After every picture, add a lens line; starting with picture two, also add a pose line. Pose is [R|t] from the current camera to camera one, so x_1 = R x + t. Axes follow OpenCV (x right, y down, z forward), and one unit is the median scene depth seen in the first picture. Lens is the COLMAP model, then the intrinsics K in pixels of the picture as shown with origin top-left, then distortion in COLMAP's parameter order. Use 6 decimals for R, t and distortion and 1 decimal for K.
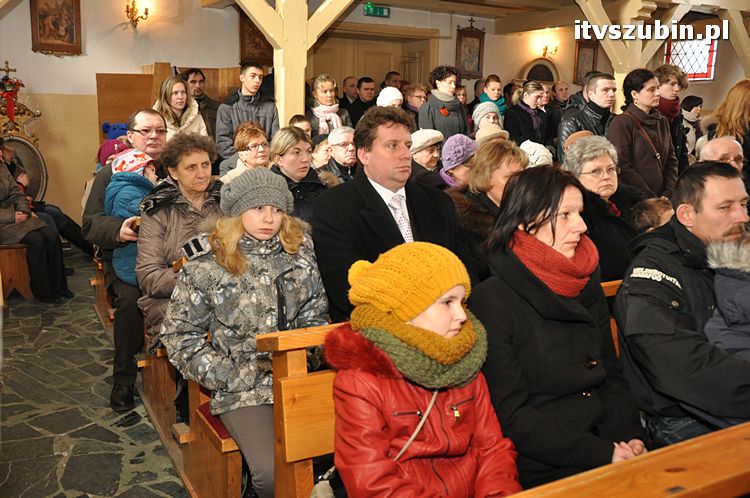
lens RADIAL K [[698.5, 0, 375.0], [0, 698.5, 249.0], [0, 0, 1]] dist [-0.046289, 0.019919]
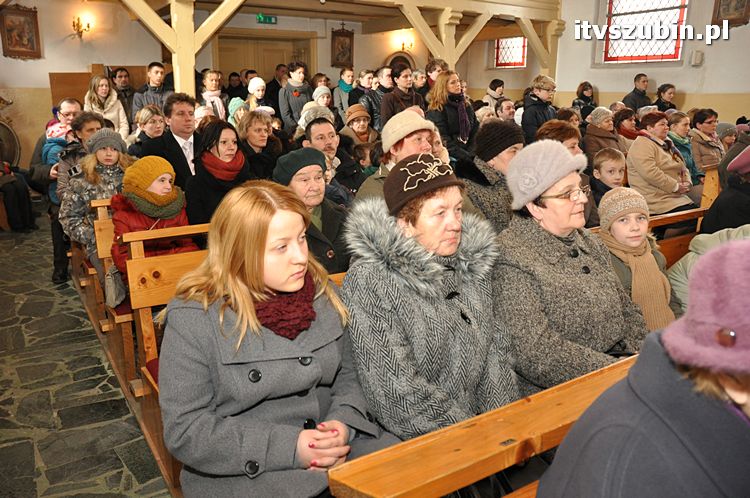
lens RADIAL K [[601.2, 0, 356.3], [0, 601.2, 248.8], [0, 0, 1]] dist [-0.156674, 0.163064]
pose [[0.998452, -0.027284, 0.048468, 0.178577], [0.024305, 0.997840, 0.061031, 0.054563], [-0.050028, -0.059758, 0.996958, -0.266713]]
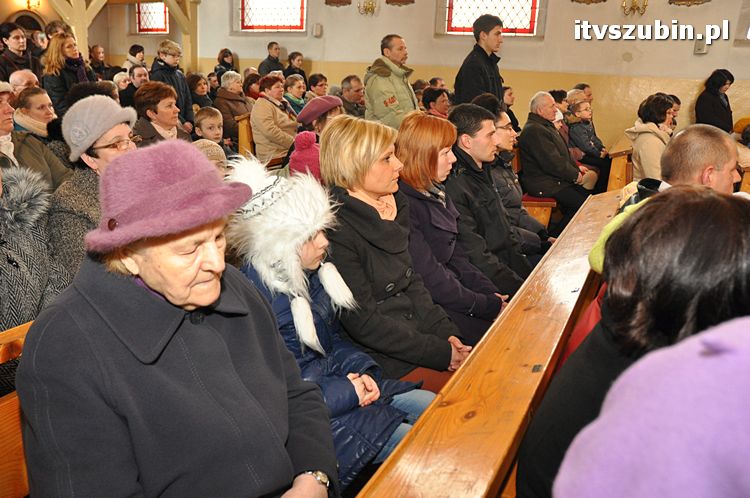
lens RADIAL K [[601.2, 0, 356.3], [0, 601.2, 248.8], [0, 0, 1]] dist [-0.156674, 0.163064]
pose [[0.832129, -0.147509, 0.534604, 0.231730], [0.084282, 0.986418, 0.140985, 0.072046], [-0.548140, -0.072260, 0.833259, -0.329607]]
